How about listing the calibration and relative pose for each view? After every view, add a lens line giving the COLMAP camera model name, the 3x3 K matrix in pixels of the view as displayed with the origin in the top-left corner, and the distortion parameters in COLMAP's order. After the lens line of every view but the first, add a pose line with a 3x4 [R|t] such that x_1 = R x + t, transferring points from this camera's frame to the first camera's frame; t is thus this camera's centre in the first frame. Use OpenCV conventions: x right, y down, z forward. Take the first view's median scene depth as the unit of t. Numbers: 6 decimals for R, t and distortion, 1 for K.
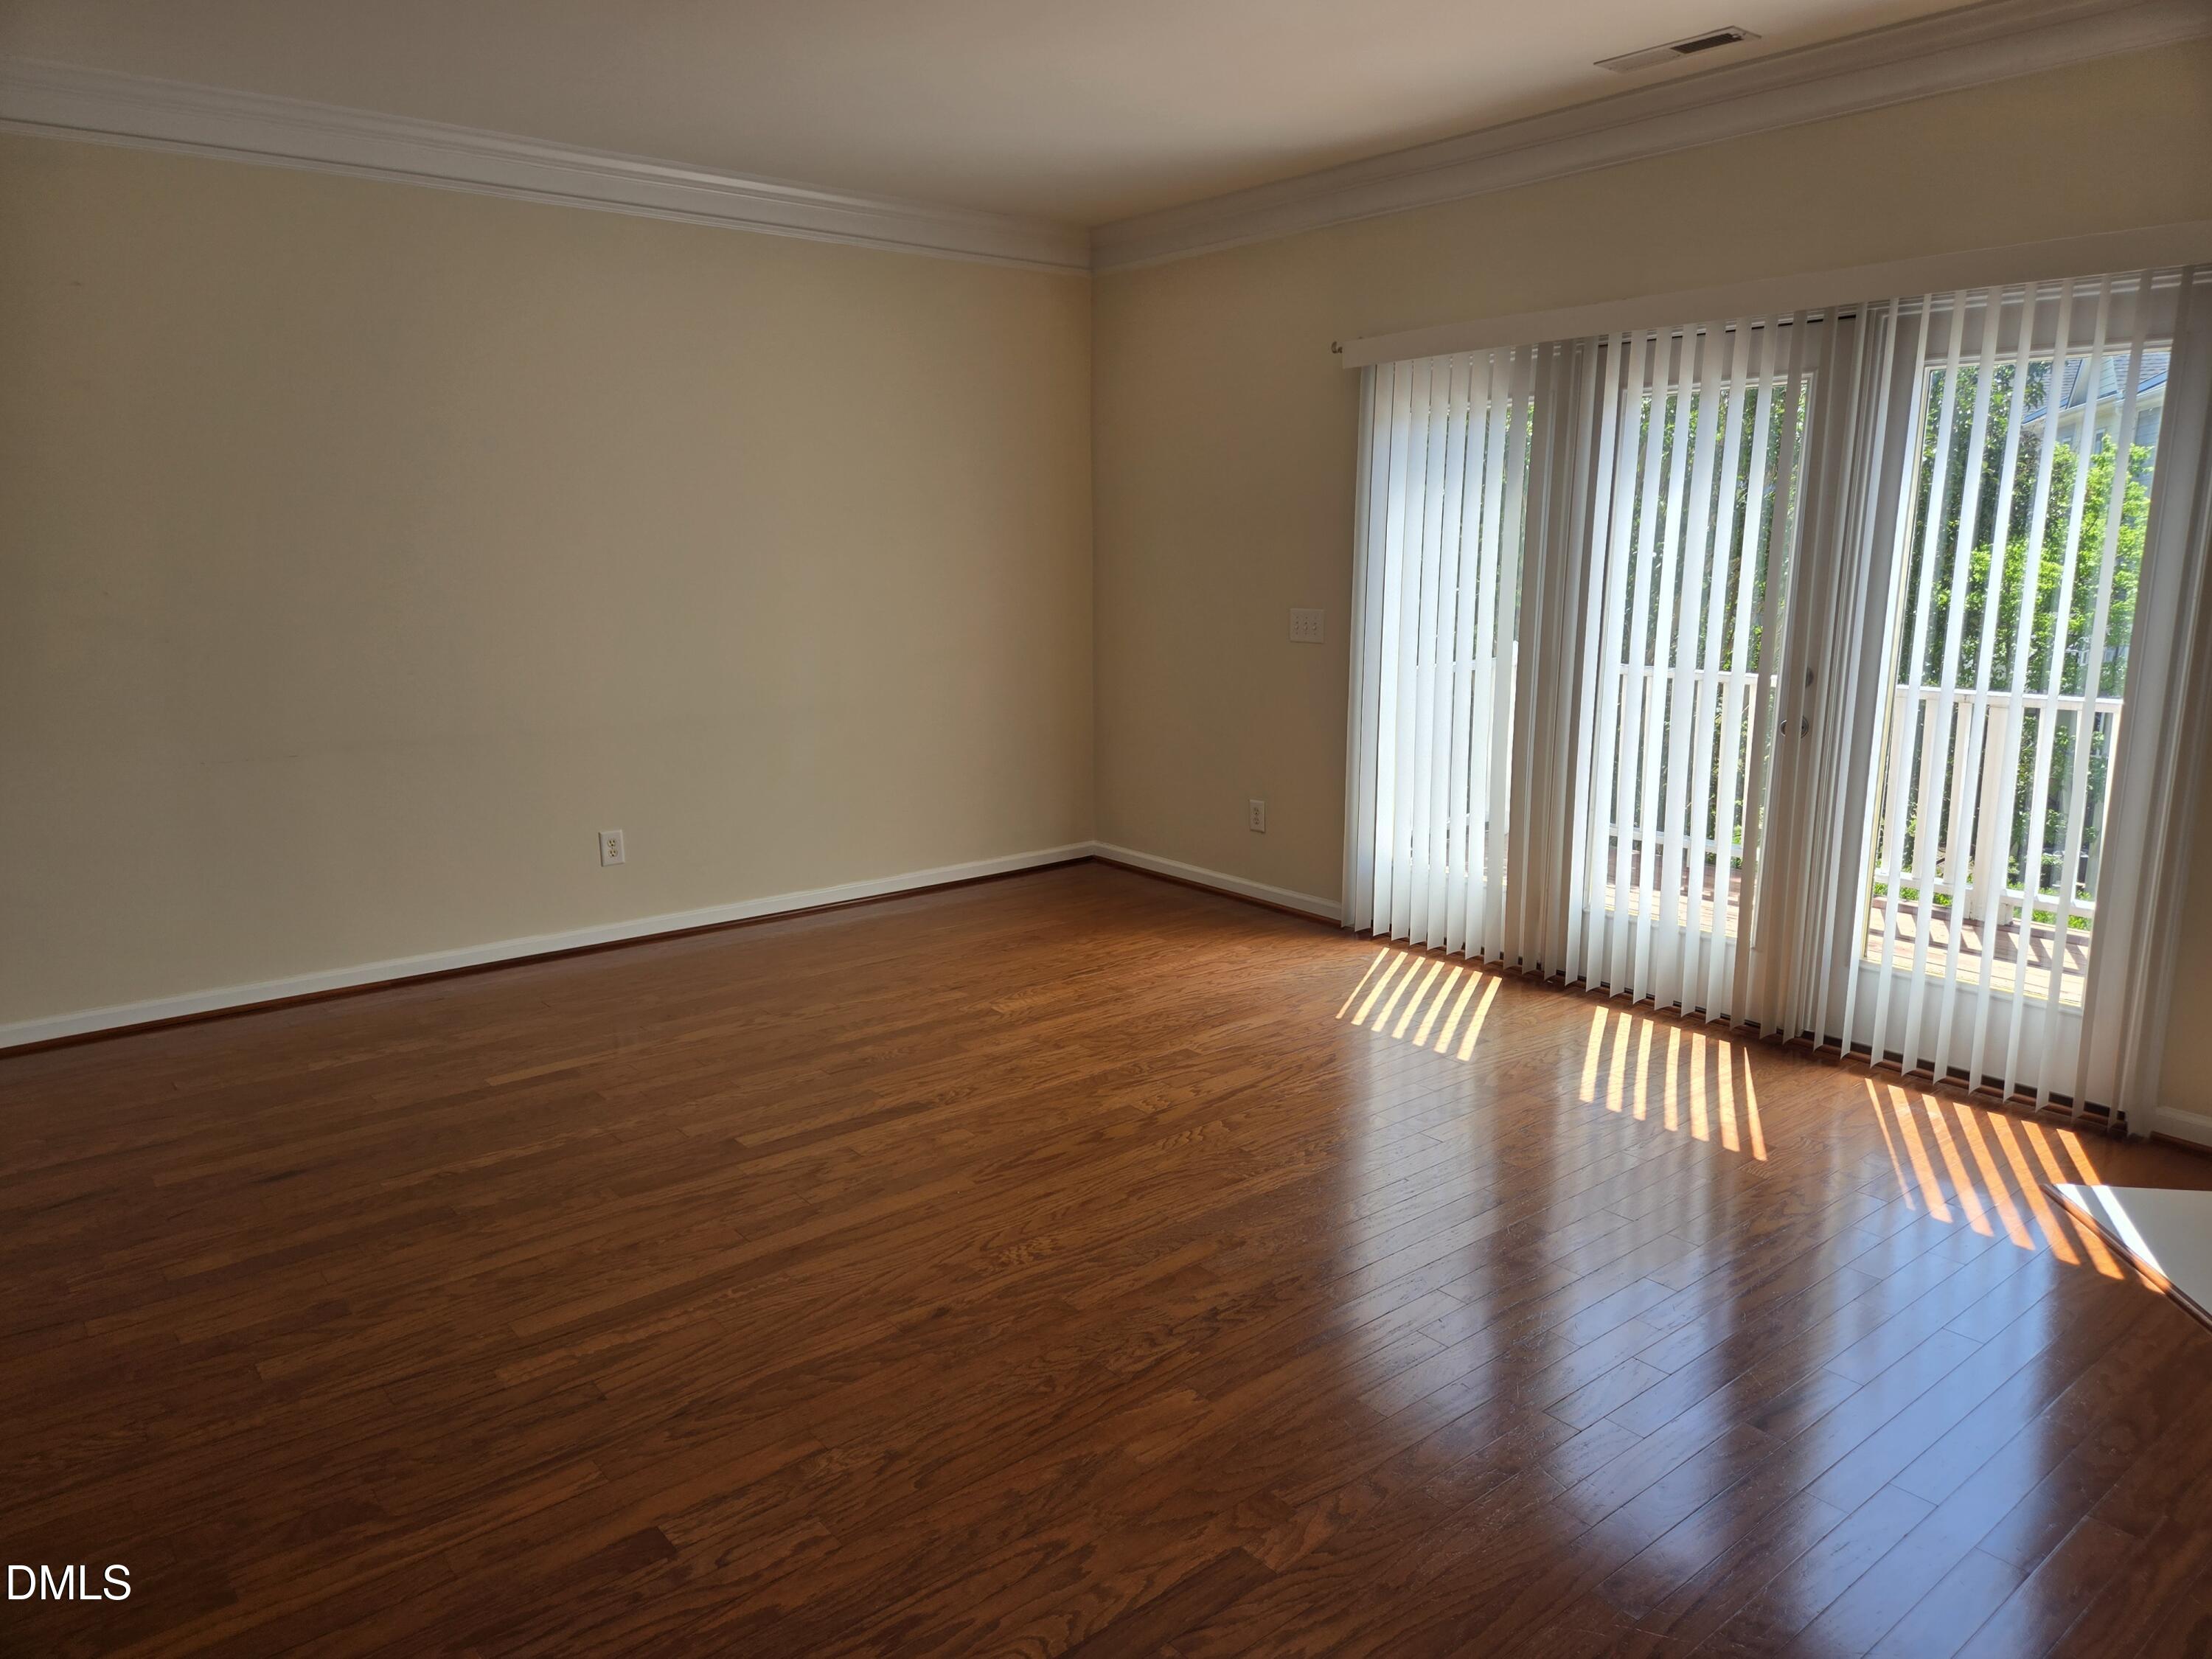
lens RADIAL K [[1426.2, 0, 1111.4], [0, 1426.2, 926.8], [0, 0, 1]] dist [0.064818, -0.060997]
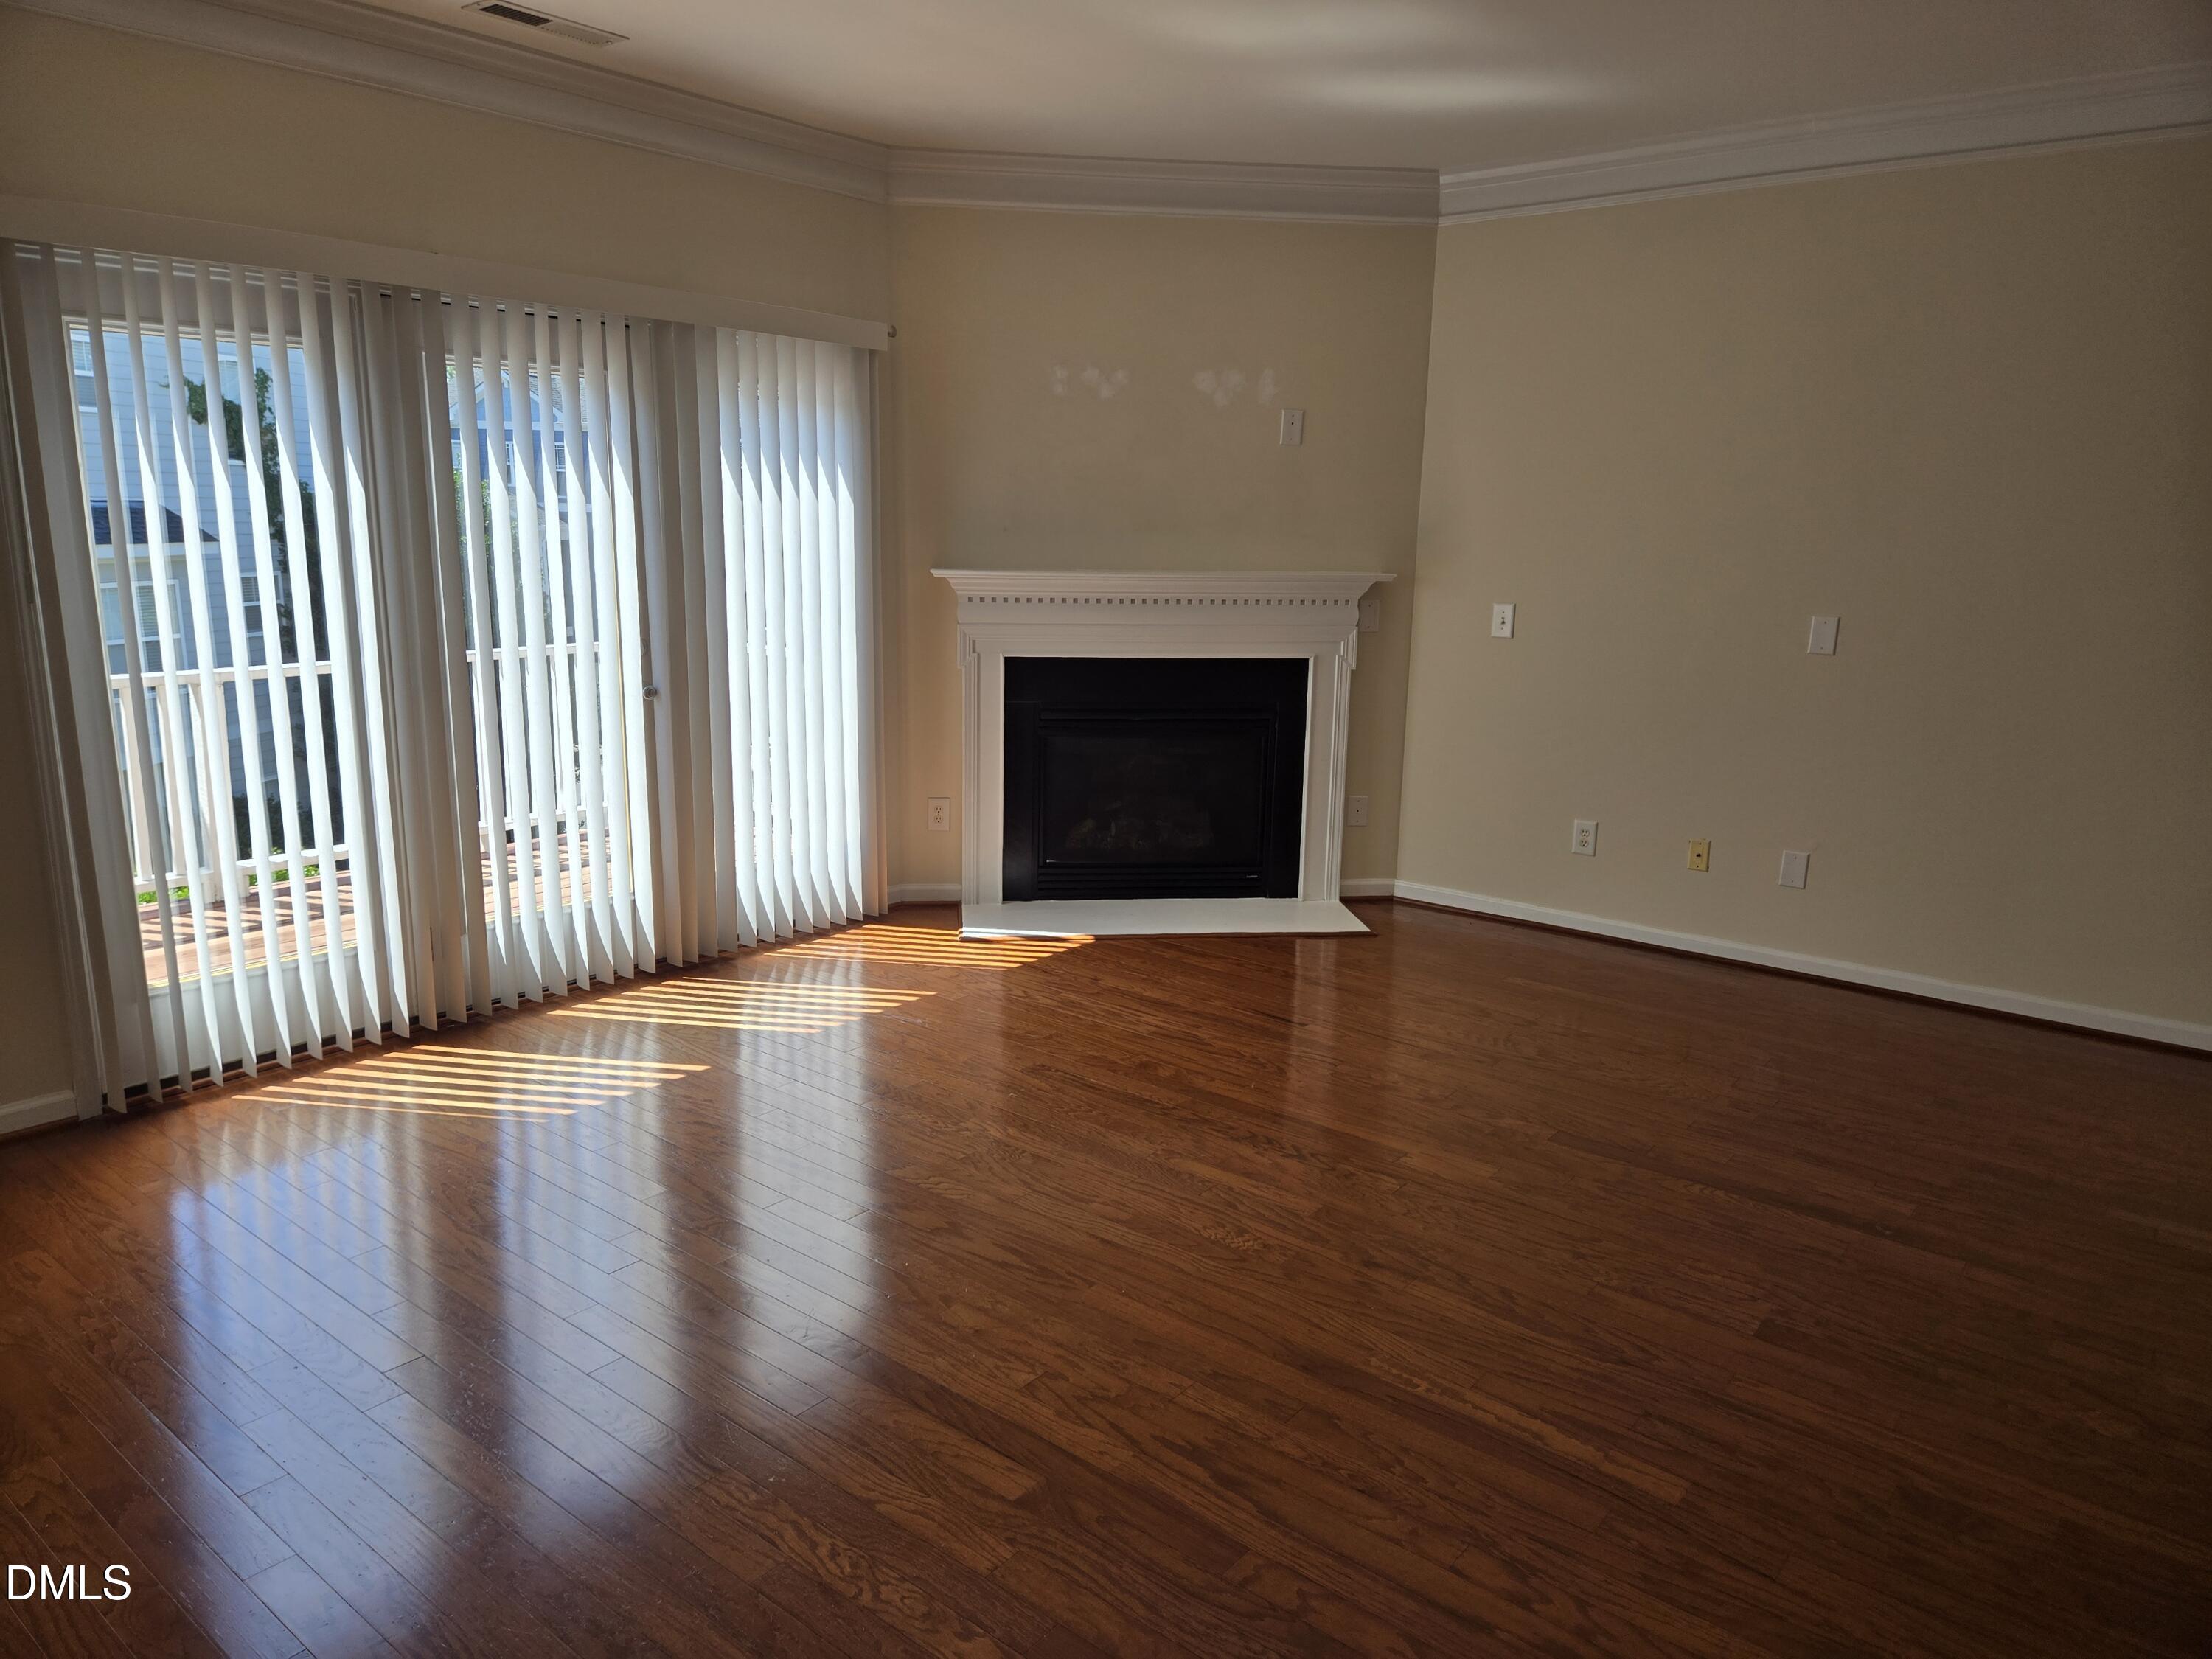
lens RADIAL K [[1524.5, 0, 1106.0], [0, 1524.5, 829.5], [0, 0, 1]] dist [0.018069, -0.000495]
pose [[-0.207378, -0.197280, 0.958162, -0.837117], [0.247298, 0.937070, 0.246461, -0.267333], [-0.946487, 0.288063, -0.145541, 0.981101]]
